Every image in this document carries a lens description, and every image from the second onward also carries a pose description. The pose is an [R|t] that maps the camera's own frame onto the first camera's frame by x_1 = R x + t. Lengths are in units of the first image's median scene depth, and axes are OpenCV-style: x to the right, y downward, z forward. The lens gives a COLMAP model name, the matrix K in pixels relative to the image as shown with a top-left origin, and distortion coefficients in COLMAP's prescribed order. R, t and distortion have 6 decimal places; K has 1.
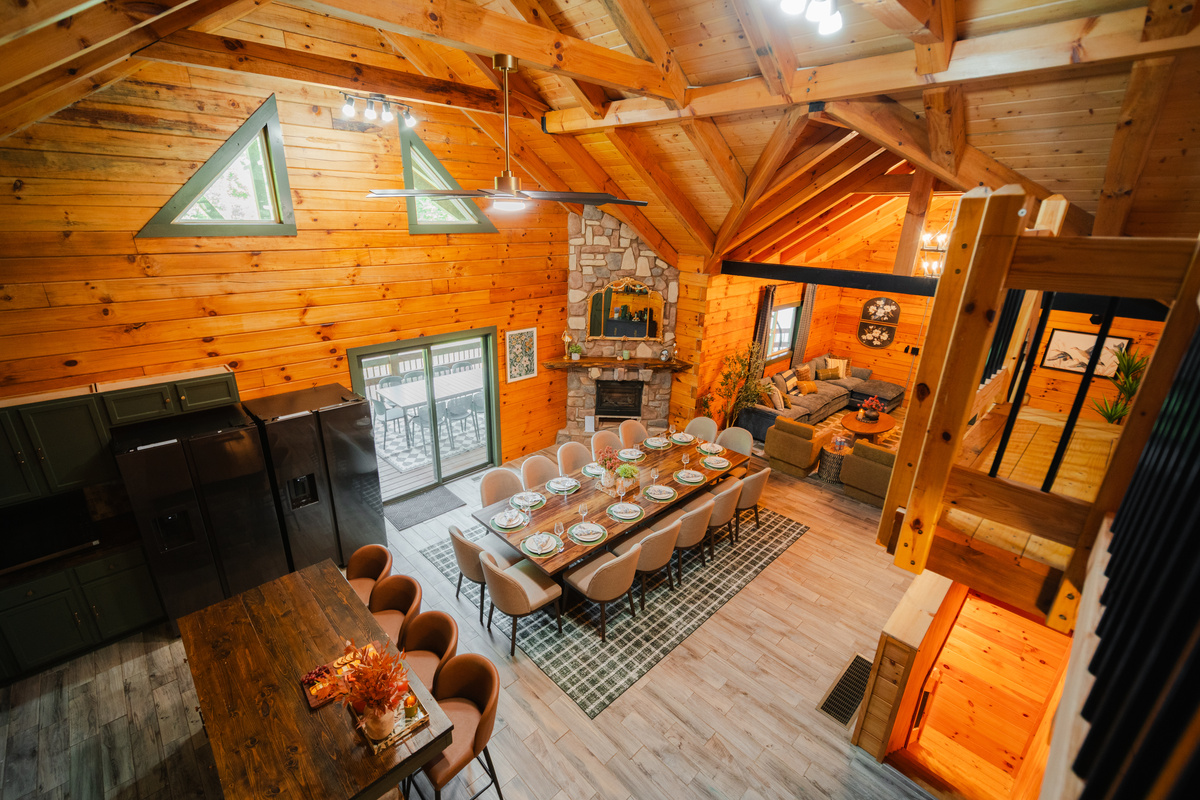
lens RADIAL K [[517.2, 0, 597.5], [0, 517.2, 412.5], [0, 0, 1]] dist [0.003464, 0.000771]
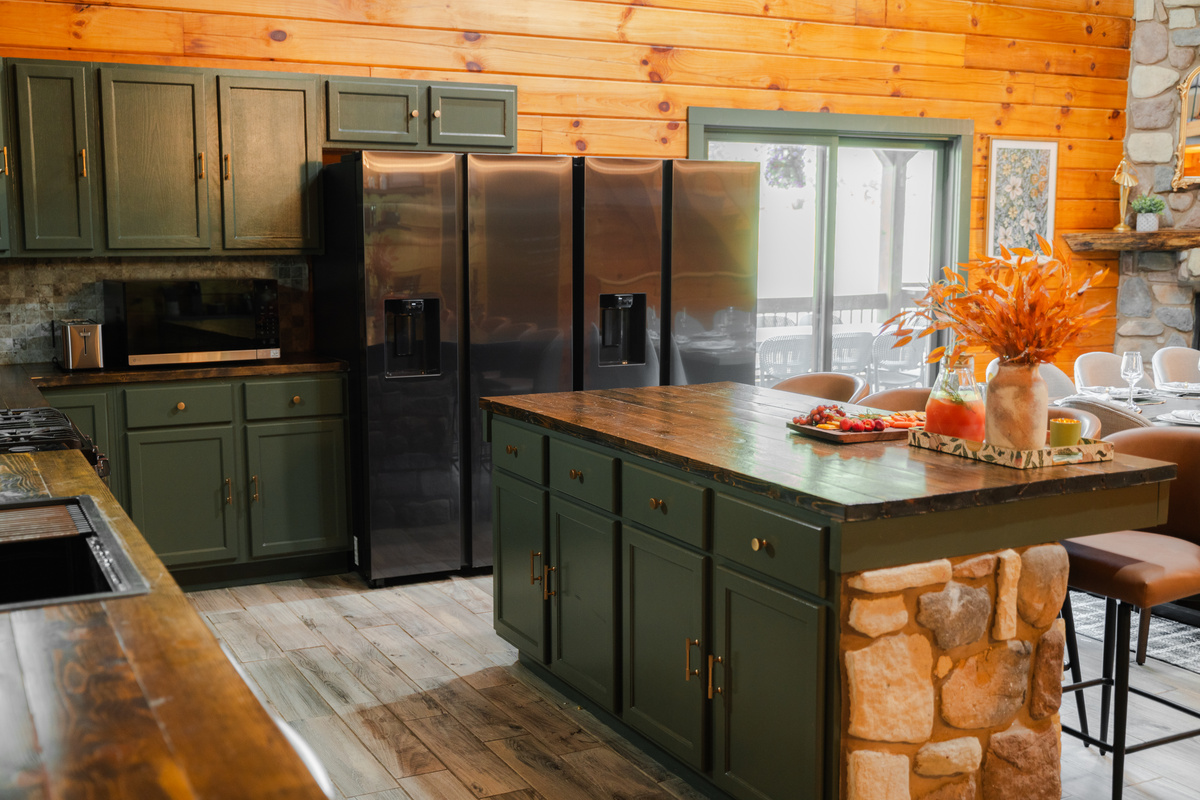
lens RADIAL K [[1348.1, 0, 600.7], [0, 1348.1, 403.8], [0, 0, 1]] dist [-0.026748, 0.000000]
pose [[0.957499, 0.011727, -0.288199, -0.200566], [-0.079486, 0.971213, -0.224562, 0.405367], [0.277269, 0.237926, 0.930867, -0.088001]]
